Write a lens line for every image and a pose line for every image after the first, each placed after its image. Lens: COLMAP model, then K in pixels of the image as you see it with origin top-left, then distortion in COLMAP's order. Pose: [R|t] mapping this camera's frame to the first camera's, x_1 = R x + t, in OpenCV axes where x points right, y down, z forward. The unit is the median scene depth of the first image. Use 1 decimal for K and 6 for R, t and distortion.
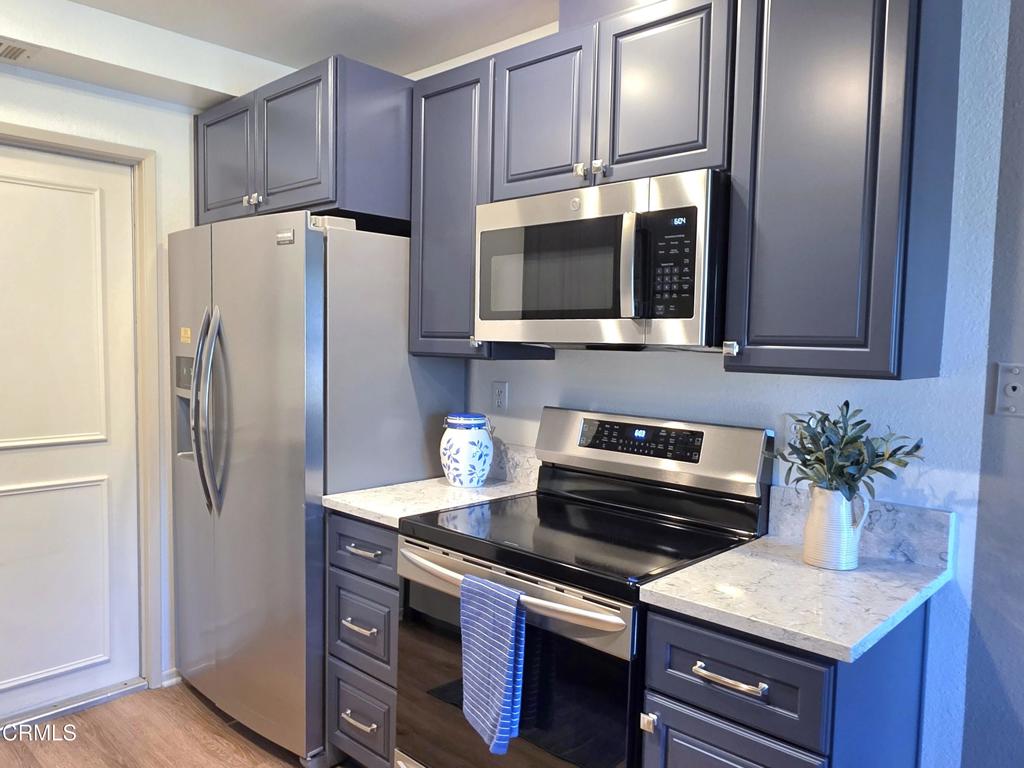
lens RADIAL K [[740.9, 0, 512.0], [0, 740.9, 384.0], [0, 0, 1]] dist [-0.002265, -0.001833]
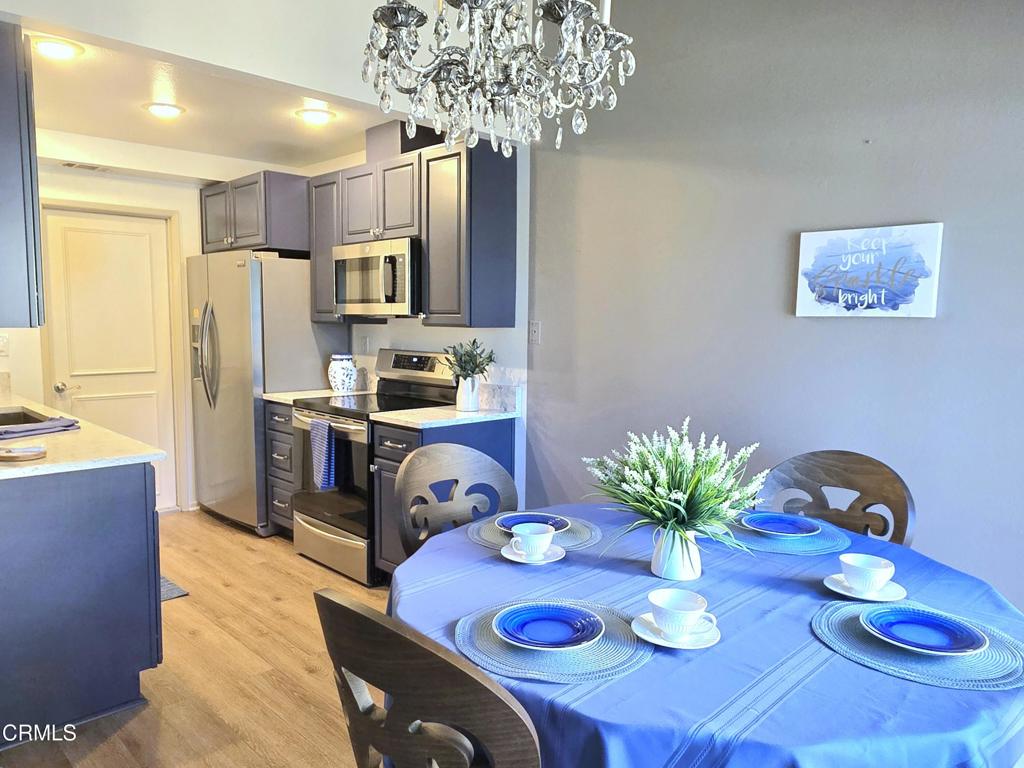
lens RADIAL K [[708.6, 0, 512.0], [0, 708.6, 384.0], [0, 0, 1]] dist [-0.007801, -0.003927]
pose [[0.999365, -0.005304, -0.035226, 0.464629], [0.006440, 0.999460, 0.032235, 0.066854], [0.035036, -0.032441, 0.998859, -0.843404]]
